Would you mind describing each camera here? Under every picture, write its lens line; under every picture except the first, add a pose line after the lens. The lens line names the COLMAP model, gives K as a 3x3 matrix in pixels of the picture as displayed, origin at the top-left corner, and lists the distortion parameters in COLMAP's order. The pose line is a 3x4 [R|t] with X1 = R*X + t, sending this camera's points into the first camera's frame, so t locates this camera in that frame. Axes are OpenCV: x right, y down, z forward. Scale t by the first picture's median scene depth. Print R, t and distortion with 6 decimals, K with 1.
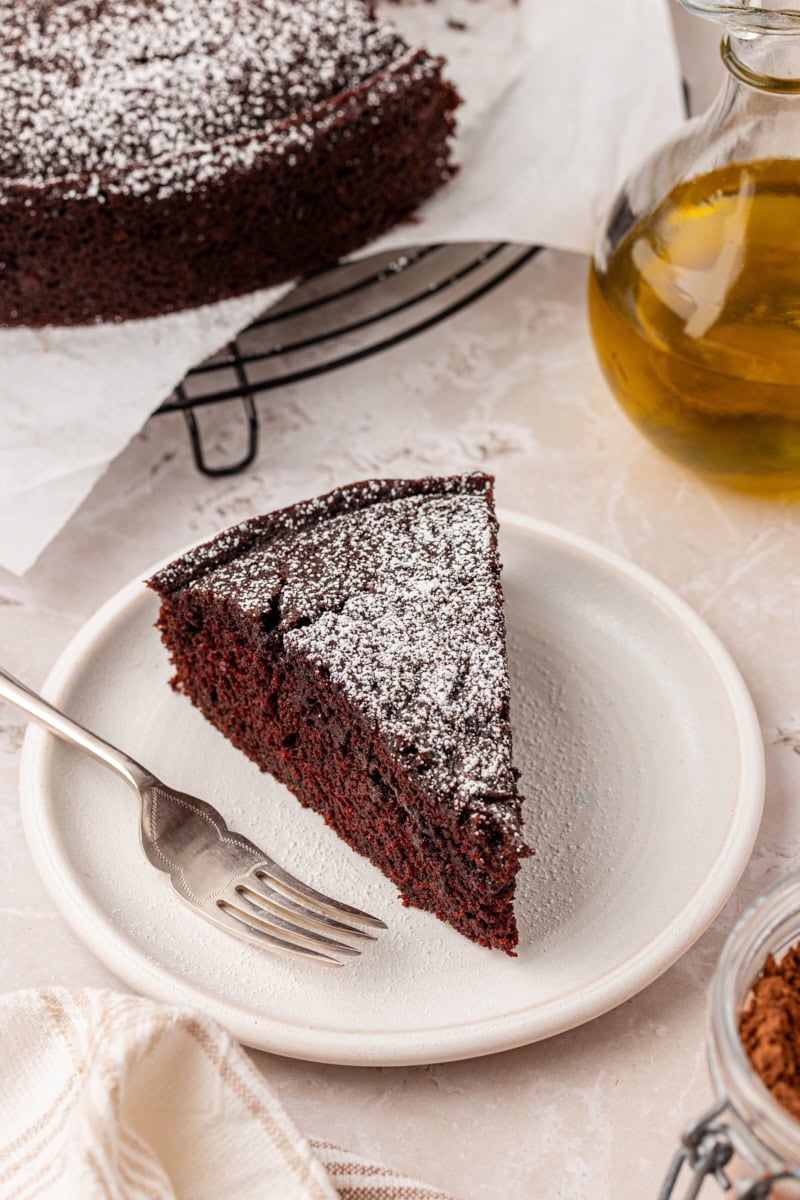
lens RADIAL K [[3987.1, 0, 400.0], [0, 3987.1, 600.0], [0, 0, 1]] dist [-0.623999, 12.596781]
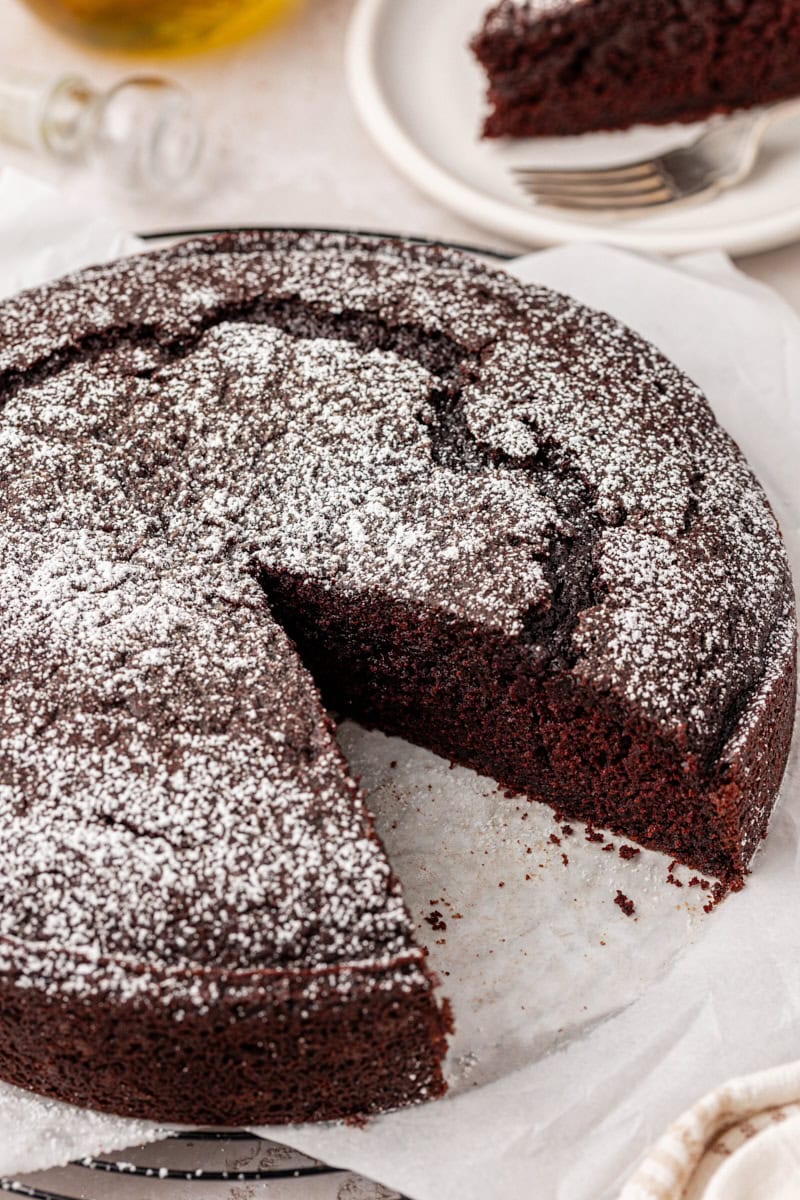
lens RADIAL K [[3987.1, 0, 400.0], [0, 3987.1, 600.0], [0, 0, 1]] dist [-0.623999, 12.596781]
pose [[0.794795, 0.444949, -0.412700, 0.313519], [-0.420443, 0.894108, 0.154269, -0.336108], [0.437640, 0.050905, 0.897708, 0.267985]]
